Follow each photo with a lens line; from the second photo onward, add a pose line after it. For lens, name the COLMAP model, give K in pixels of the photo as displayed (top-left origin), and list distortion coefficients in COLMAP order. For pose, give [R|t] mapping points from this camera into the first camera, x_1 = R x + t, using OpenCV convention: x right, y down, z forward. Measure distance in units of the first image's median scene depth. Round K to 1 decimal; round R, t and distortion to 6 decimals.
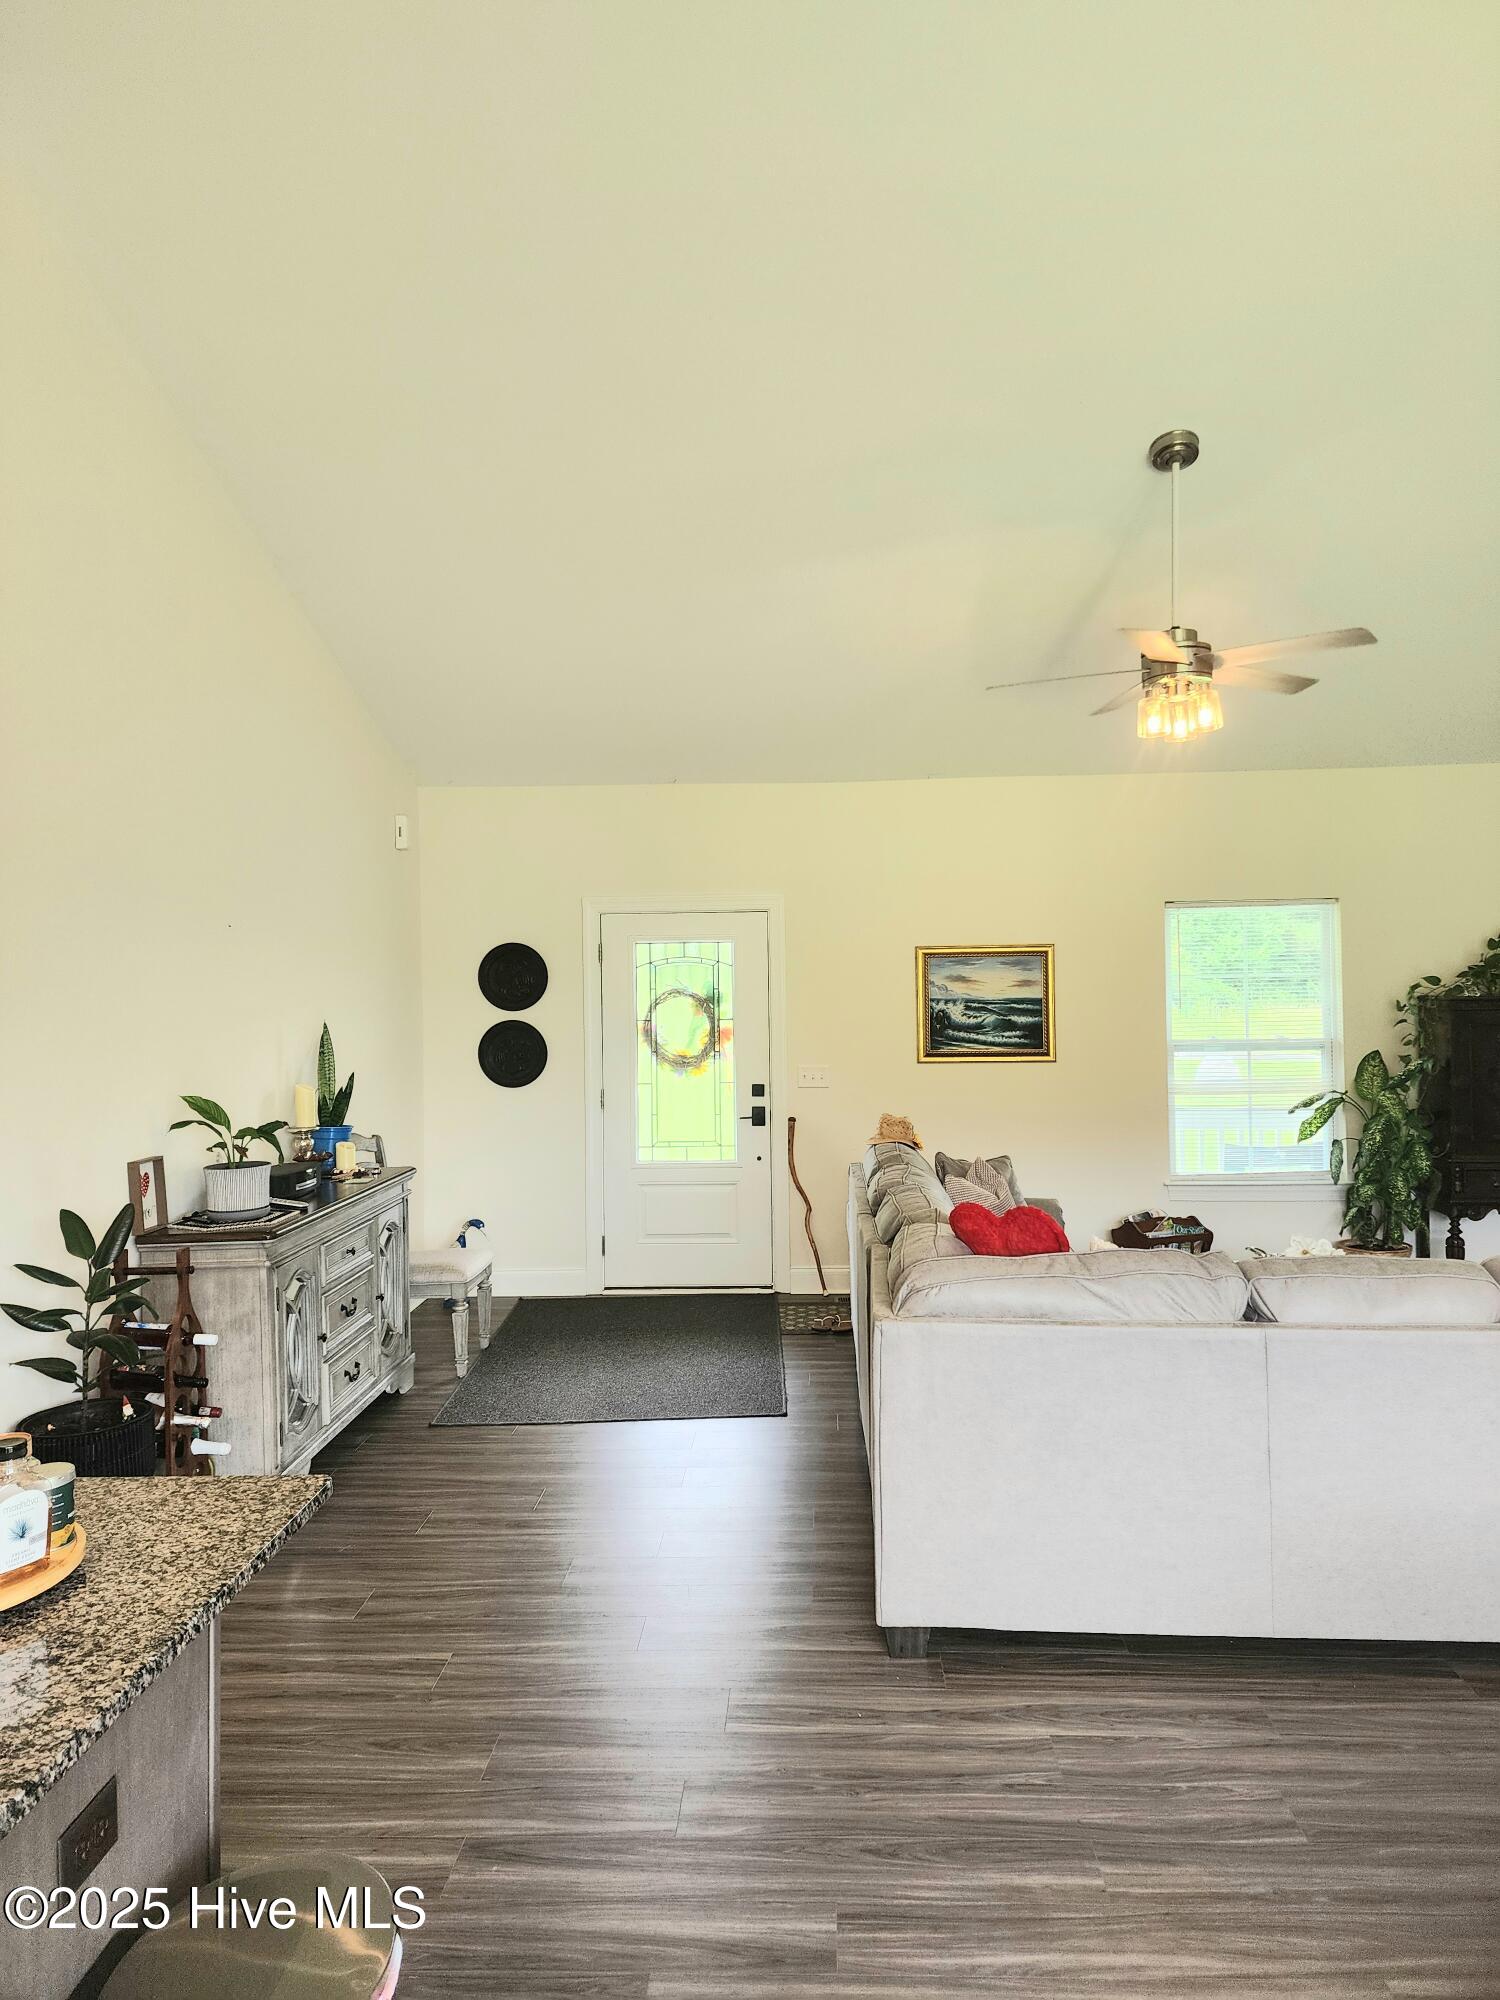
lens RADIAL K [[1329.6, 0, 767.8], [0, 1329.6, 990.6], [0, 0, 1]] dist [0.109433, -0.087342]
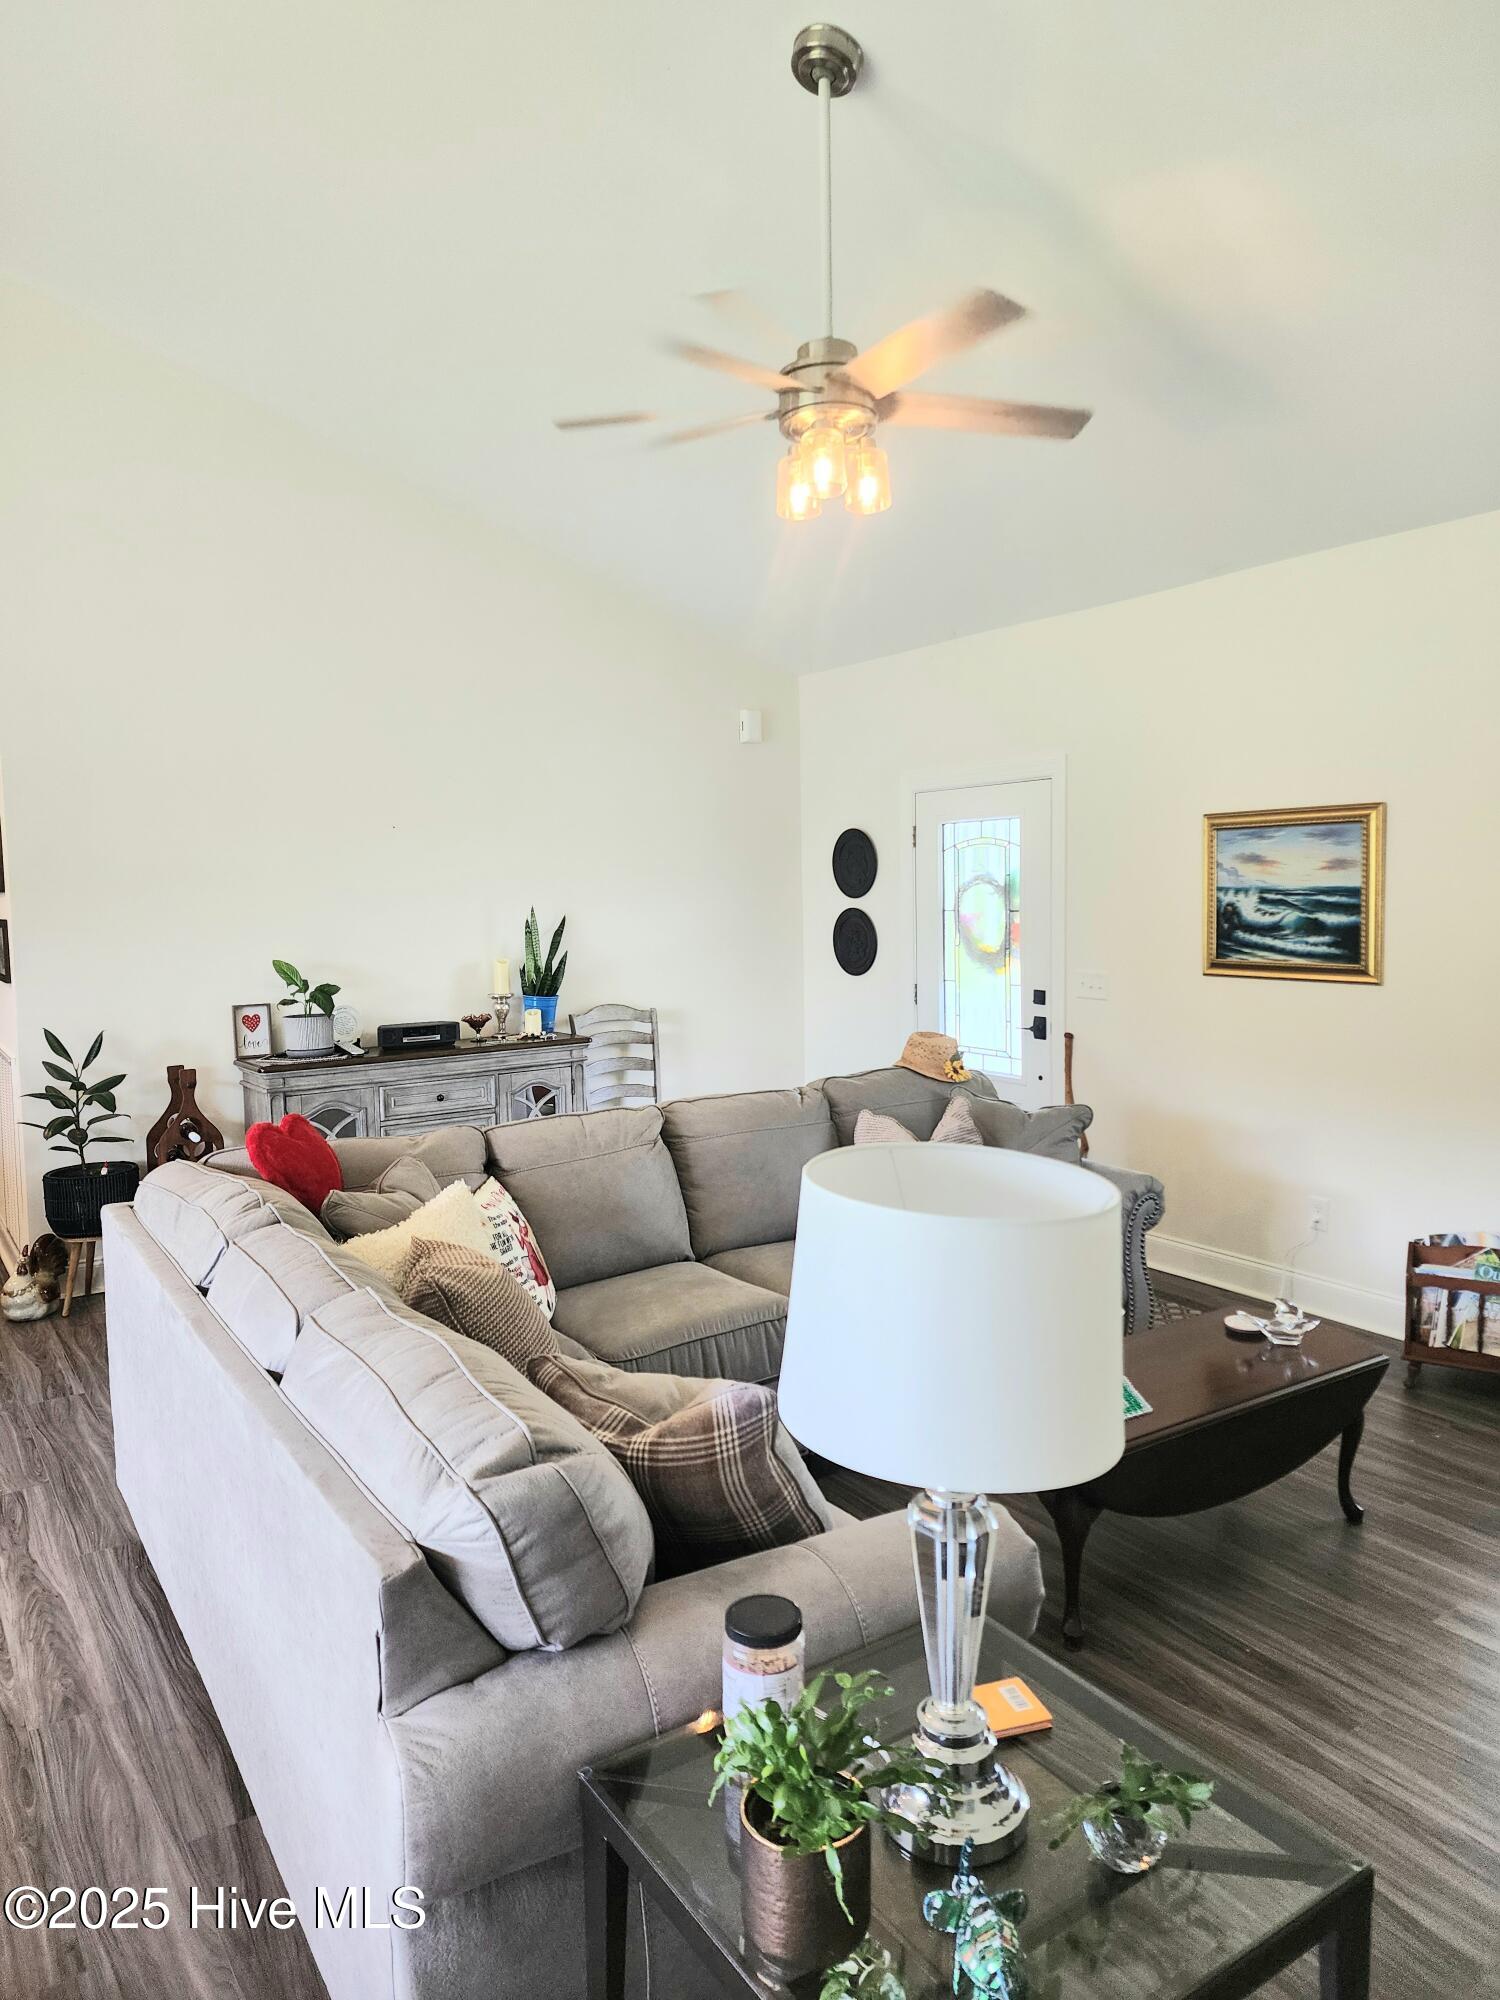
lens RADIAL K [[1329.6, 0, 767.8], [0, 1329.6, 990.6], [0, 0, 1]] dist [0.109433, -0.087342]
pose [[0.599314, 0.067443, -0.797668, 0.561124], [0.003742, 0.996198, 0.087040, -0.002407], [0.800505, -0.055149, 0.596783, 0.368658]]
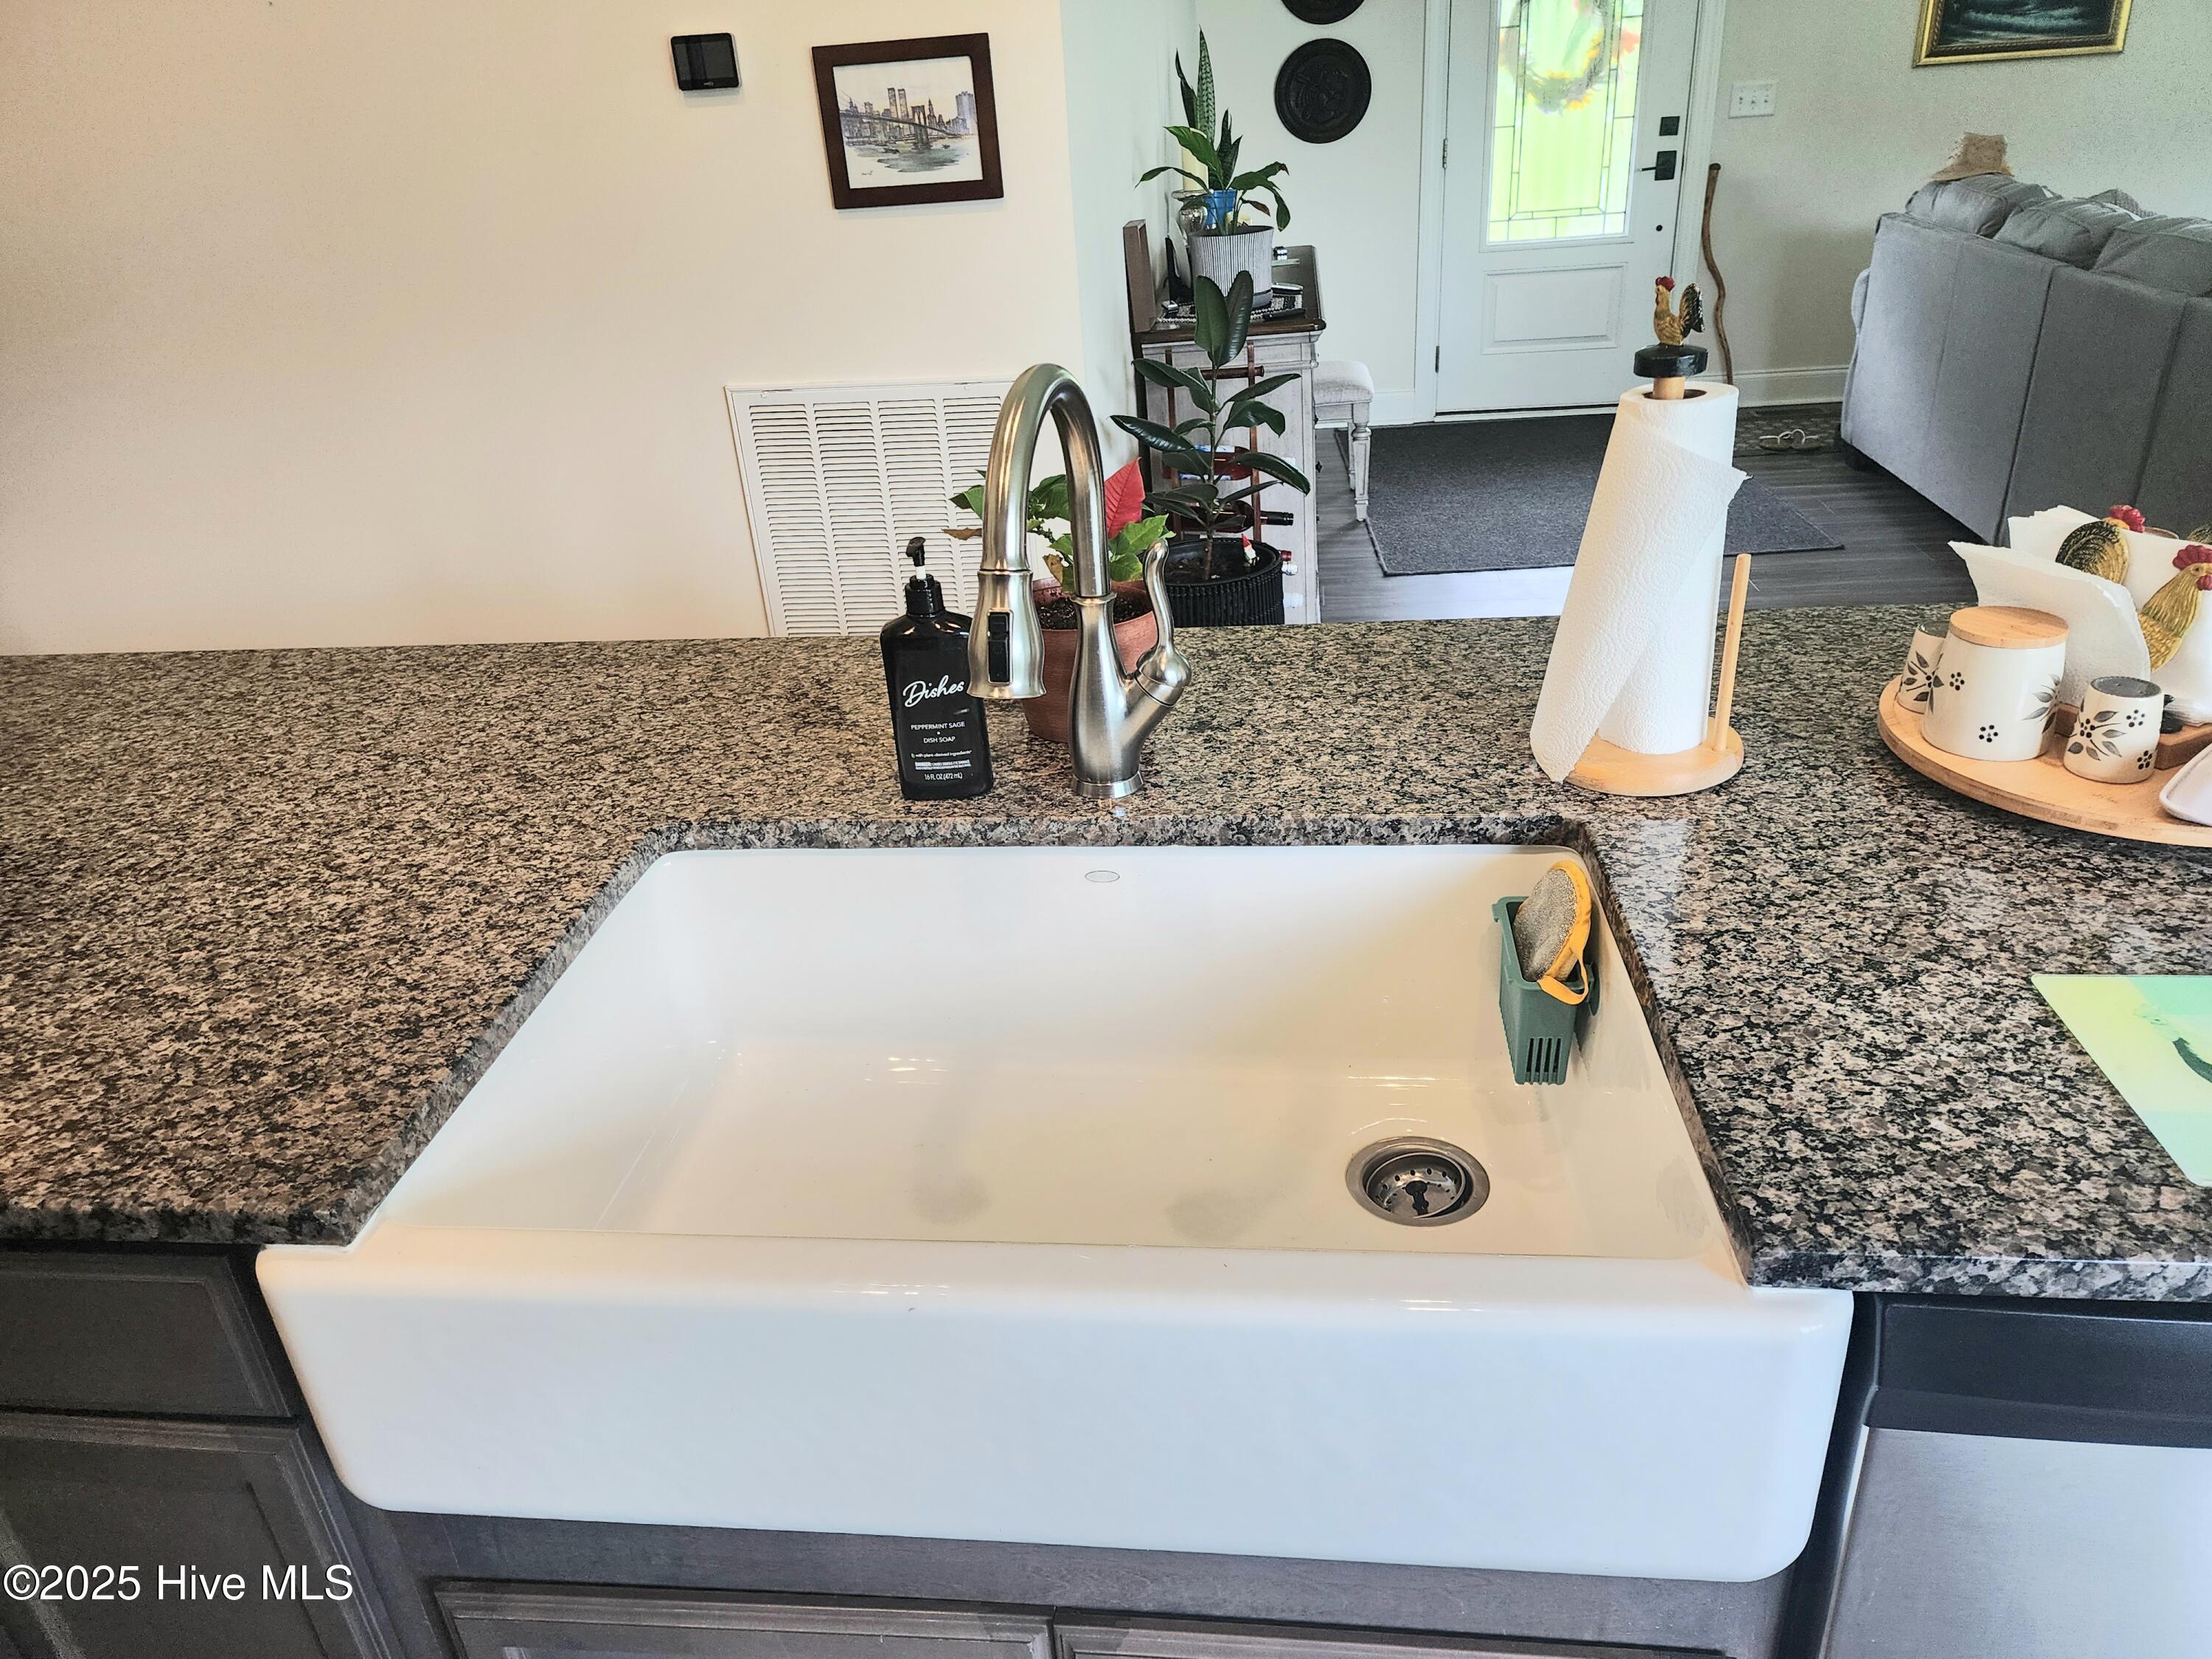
lens RADIAL K [[1470.6, 0, 1110.1], [0, 1470.6, 804.1], [0, 0, 1]] dist [0.109433, -0.087342]
pose [[0.996829, -0.013808, -0.078361, -0.252733], [0.046806, 0.898168, 0.437155, 0.033225], [0.064345, -0.439436, 0.895966, 0.084929]]
